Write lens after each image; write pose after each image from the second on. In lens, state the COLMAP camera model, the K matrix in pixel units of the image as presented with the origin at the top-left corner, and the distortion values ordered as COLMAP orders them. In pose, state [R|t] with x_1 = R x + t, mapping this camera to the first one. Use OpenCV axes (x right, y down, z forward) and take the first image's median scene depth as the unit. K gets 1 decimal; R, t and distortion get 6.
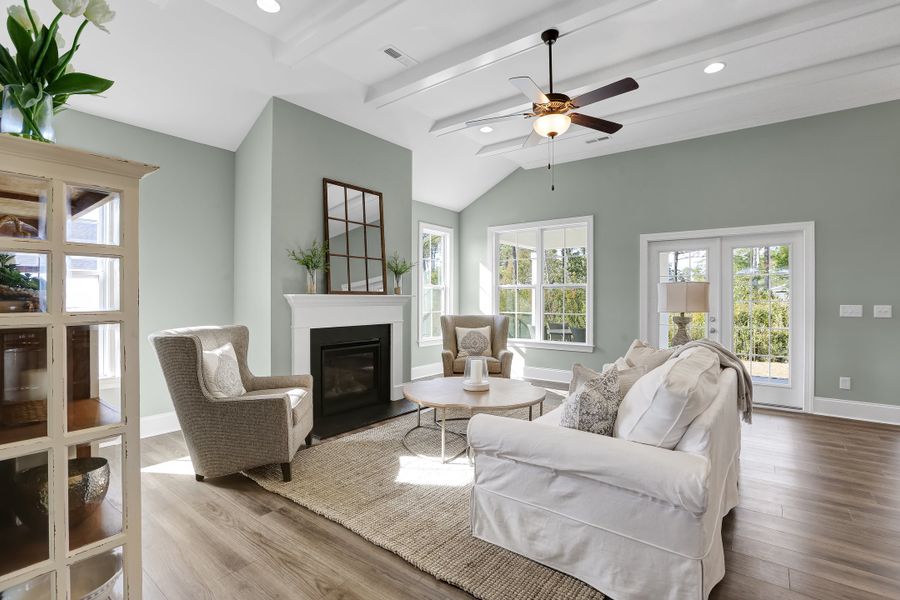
lens RADIAL K [[421.9, 0, 458.5], [0, 421.9, 297.1], [0, 0, 1]] dist [-0.040199, 0.000881]
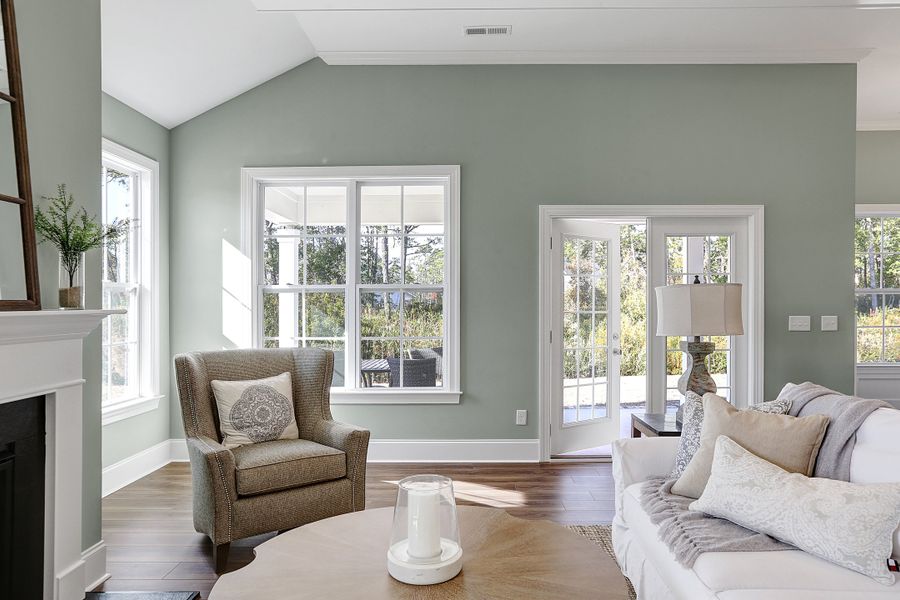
lens RADIAL K [[561.6, 0, 464.6], [0, 561.6, 310.5], [0, 0, 1]] dist [-0.021266, 0.002054]
pose [[0.803744, -0.013578, 0.594821, -0.157979], [0.006266, 0.999877, 0.014357, -0.008858], [-0.594943, -0.007812, 0.803730, 0.443530]]
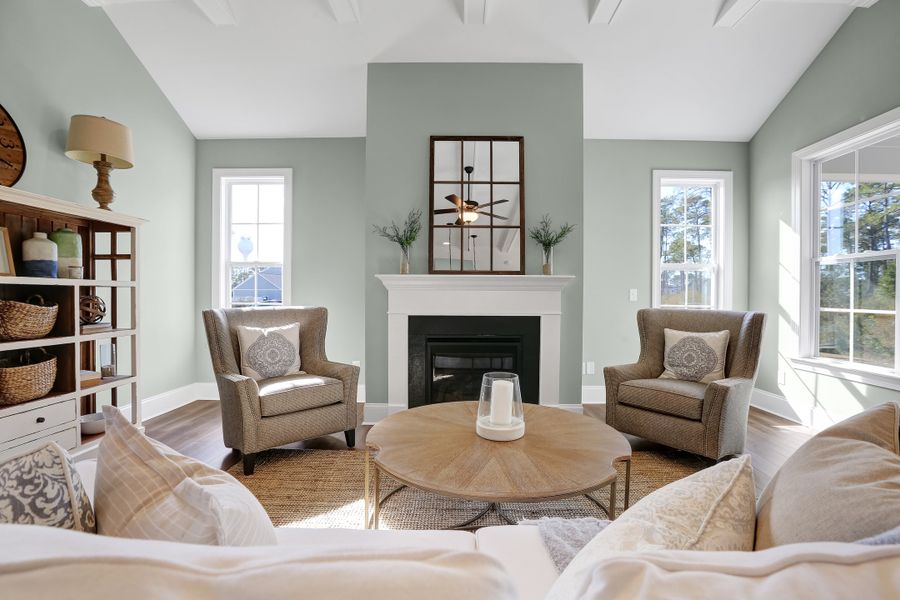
lens RADIAL K [[421.9, 0, 458.5], [0, 421.9, 297.1], [0, 0, 1]] dist [-0.040199, 0.000881]
pose [[0.600139, 0.002273, -0.799892, 0.328931], [-0.004677, 0.999989, -0.000667, 0.031787], [0.799882, 0.004141, 0.600143, 0.470833]]
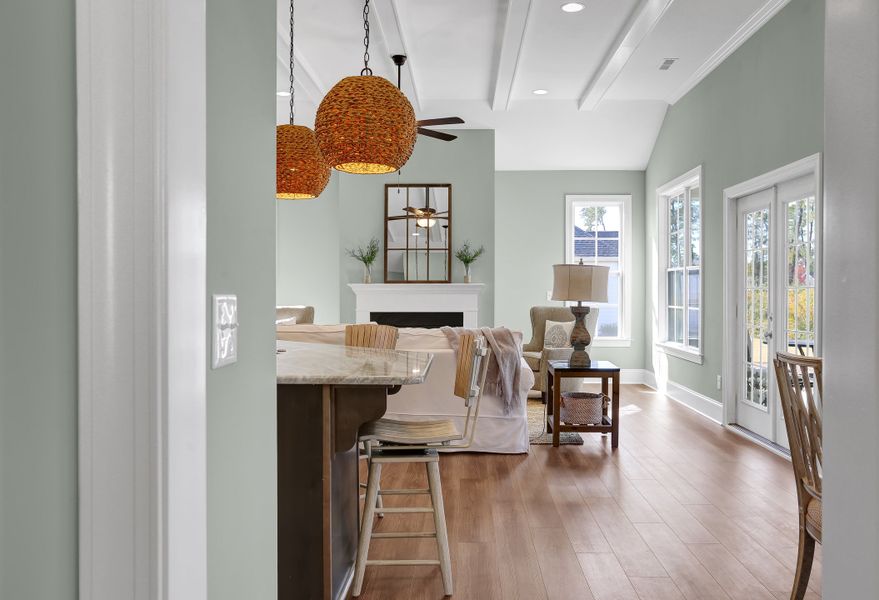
lens RADIAL K [[734.5, 0, 439.5], [0, 734.5, 300.0], [0, 0, 1]] dist [0.037957, 0.002687]
pose [[0.579919, 0.008525, -0.814630, 1.245250], [0.000603, 0.999940, 0.010894, 0.014851], [0.814674, -0.006809, 0.579879, -0.058701]]
